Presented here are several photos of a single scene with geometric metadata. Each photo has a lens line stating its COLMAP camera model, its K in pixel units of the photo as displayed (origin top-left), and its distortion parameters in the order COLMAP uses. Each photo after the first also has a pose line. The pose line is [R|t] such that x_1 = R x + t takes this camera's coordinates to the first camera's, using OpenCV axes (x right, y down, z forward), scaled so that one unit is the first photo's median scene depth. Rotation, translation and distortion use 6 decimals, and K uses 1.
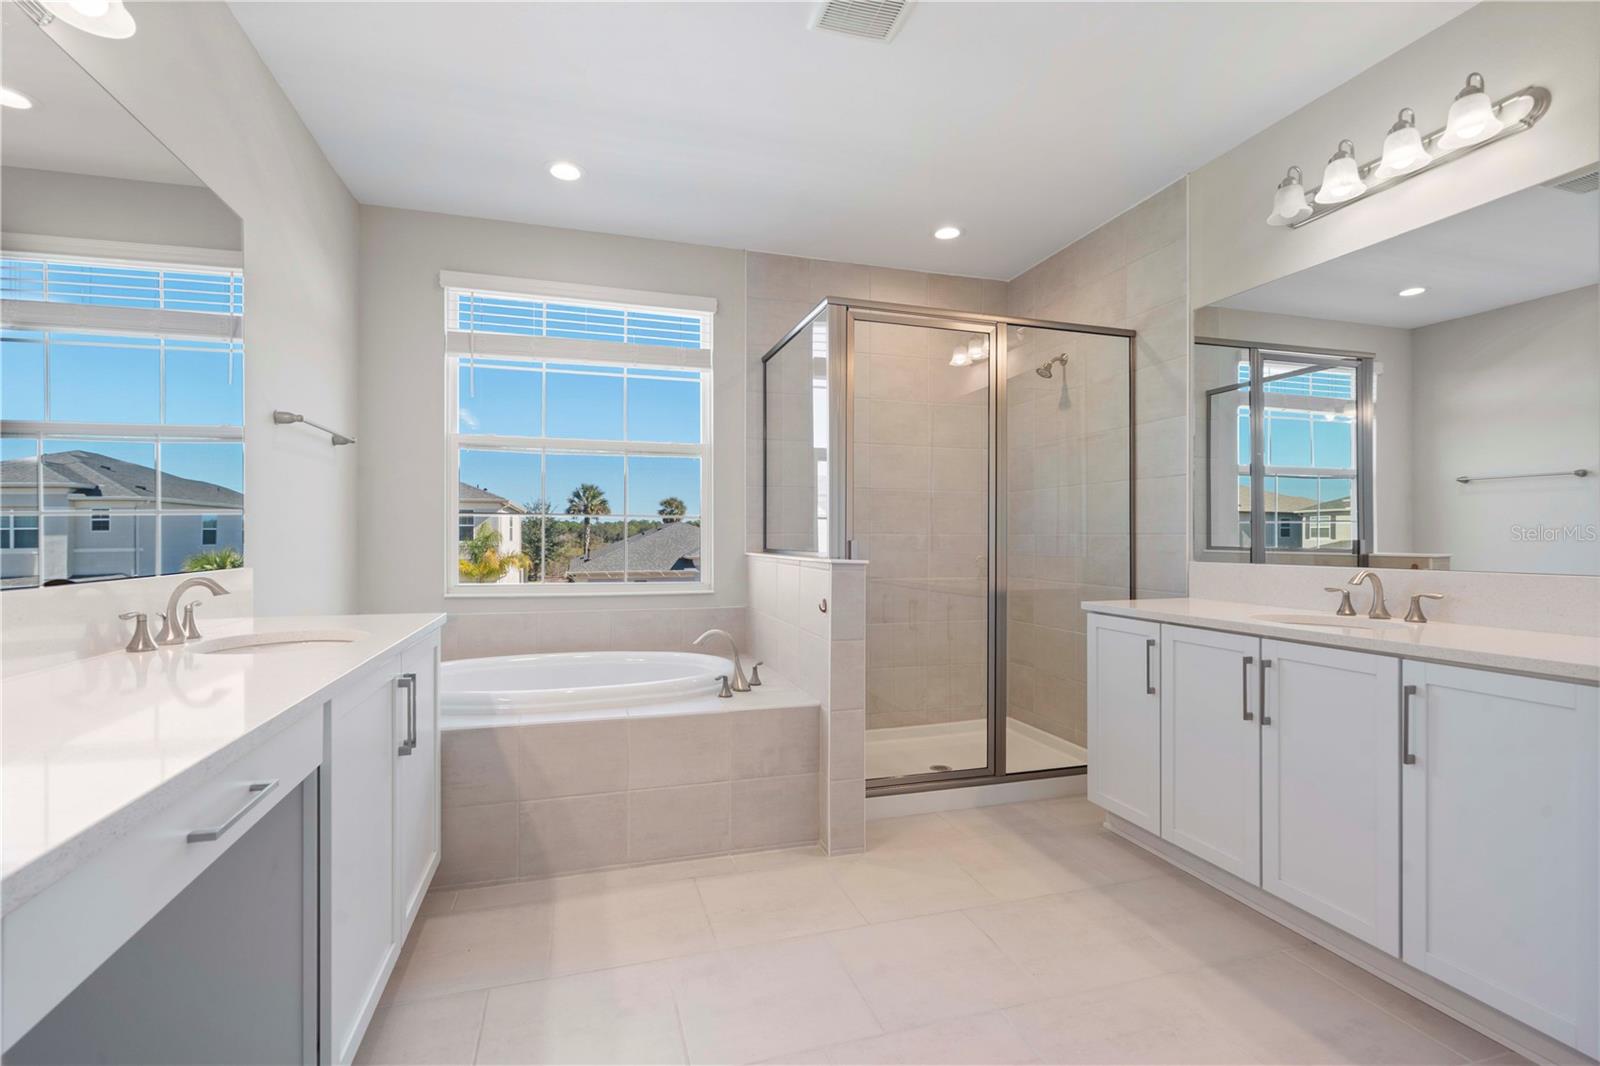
lens RADIAL K [[723.4, 0, 802.9], [0, 723.4, 530.2], [0, 0, 1]] dist [-0.002949, 0.000445]
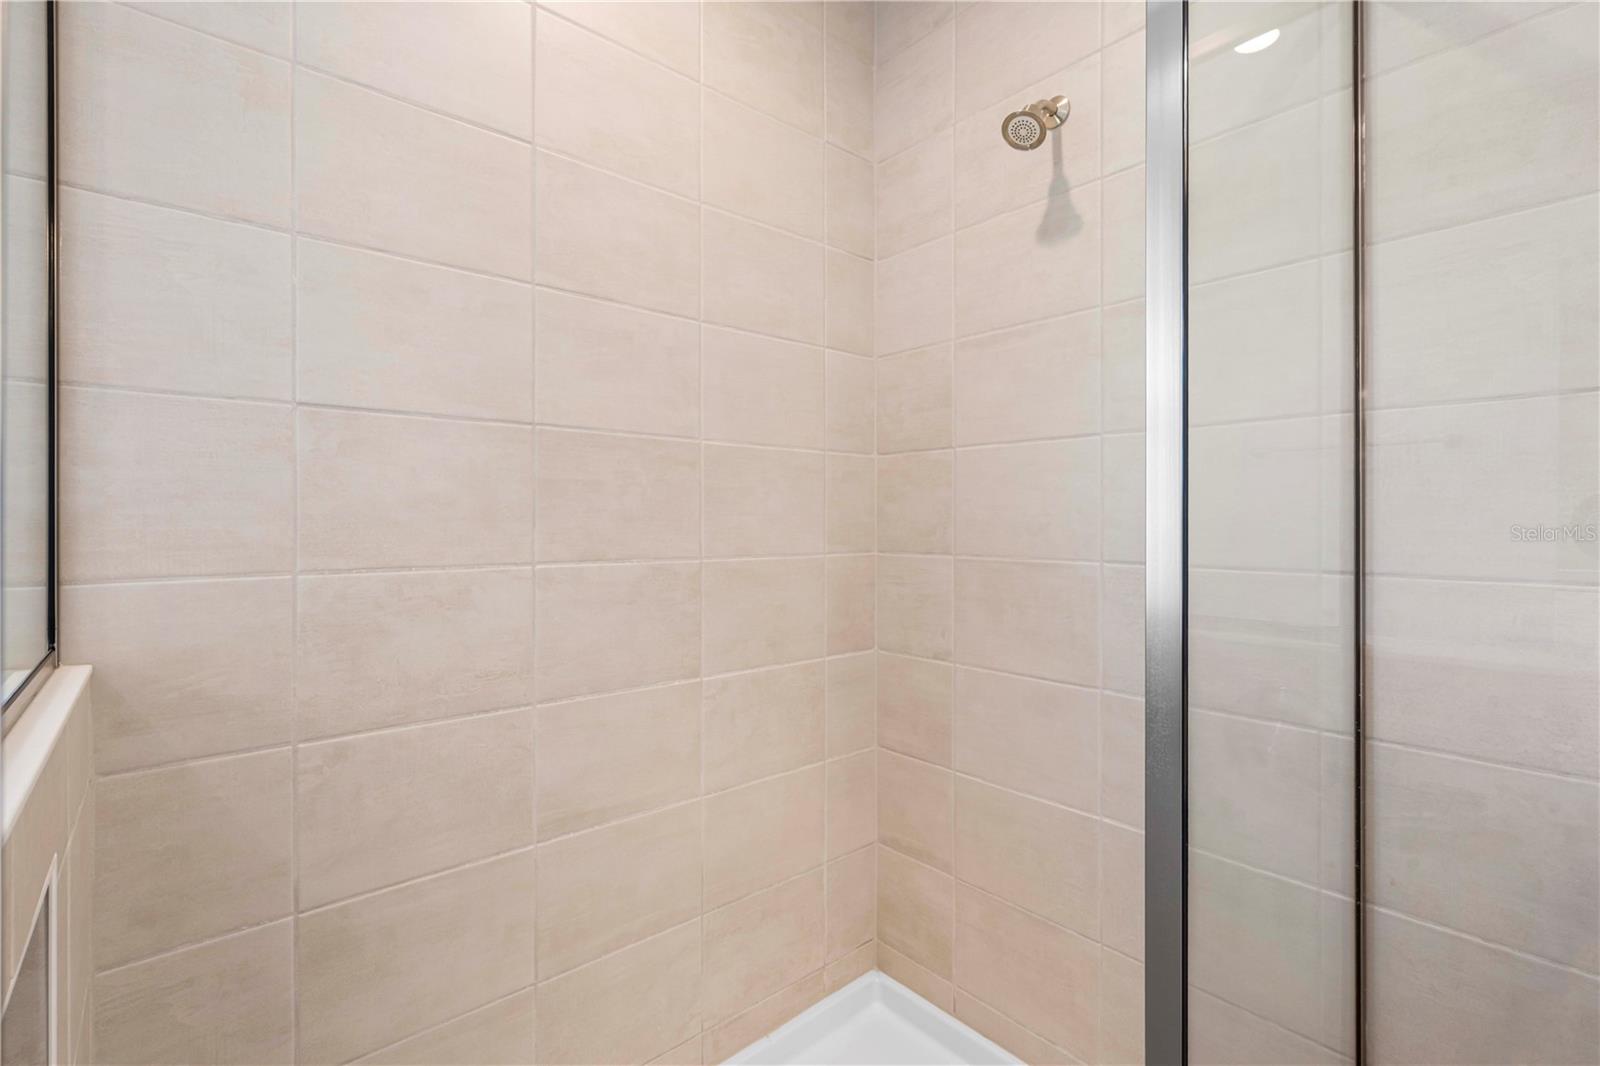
lens RADIAL K [[723.4, 0, 803.9], [0, 723.4, 524.8], [0, 0, 1]] dist [-0.002949, 0.000445]
pose [[0.909688, -0.005107, 0.415260, 0.066867], [0.001228, 0.999953, 0.009608, -0.015465], [-0.415290, -0.008231, 0.909652, 0.641268]]
